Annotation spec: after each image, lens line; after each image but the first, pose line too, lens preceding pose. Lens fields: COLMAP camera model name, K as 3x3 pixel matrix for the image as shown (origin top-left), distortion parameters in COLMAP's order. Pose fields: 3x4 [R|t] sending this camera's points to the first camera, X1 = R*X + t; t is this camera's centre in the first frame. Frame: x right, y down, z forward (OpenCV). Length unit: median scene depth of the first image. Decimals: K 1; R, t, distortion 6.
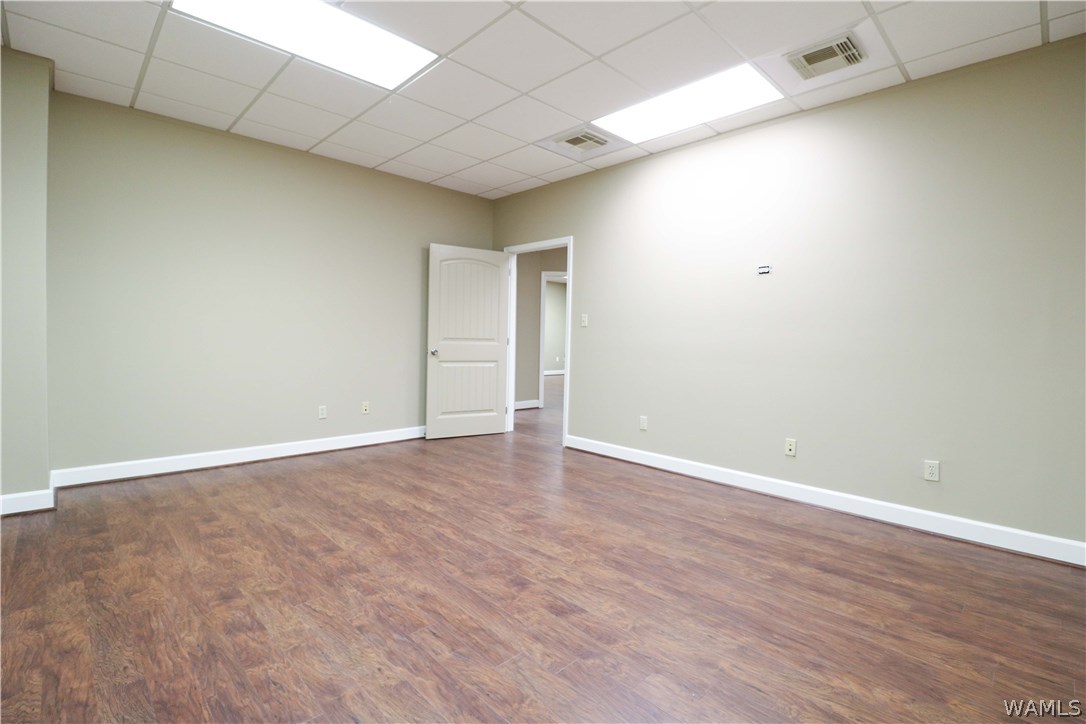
lens RADIAL K [[502.4, 0, 559.8], [0, 502.4, 354.2], [0, 0, 1]] dist [-0.002282, -0.010968]
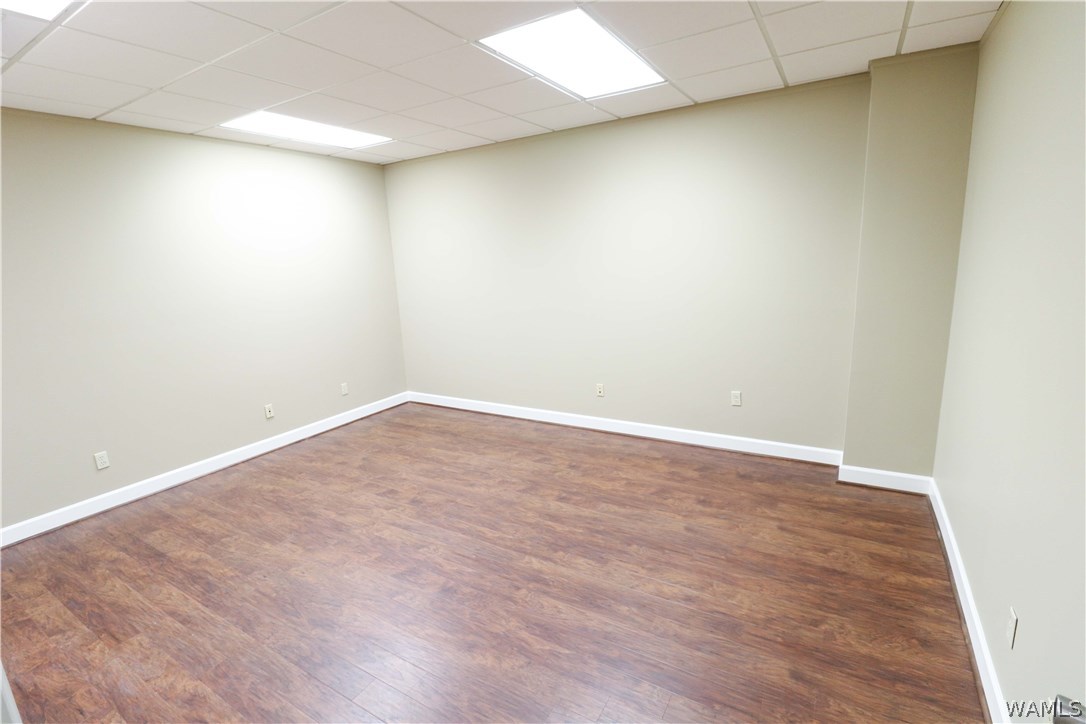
lens RADIAL K [[502.4, 0, 559.8], [0, 502.4, 354.2], [0, 0, 1]] dist [-0.002282, -0.010968]
pose [[-0.968595, 0.070766, -0.238363, -0.153688], [0.016113, 0.974494, 0.223835, -0.294227], [0.248123, 0.212964, -0.945030, 2.196135]]
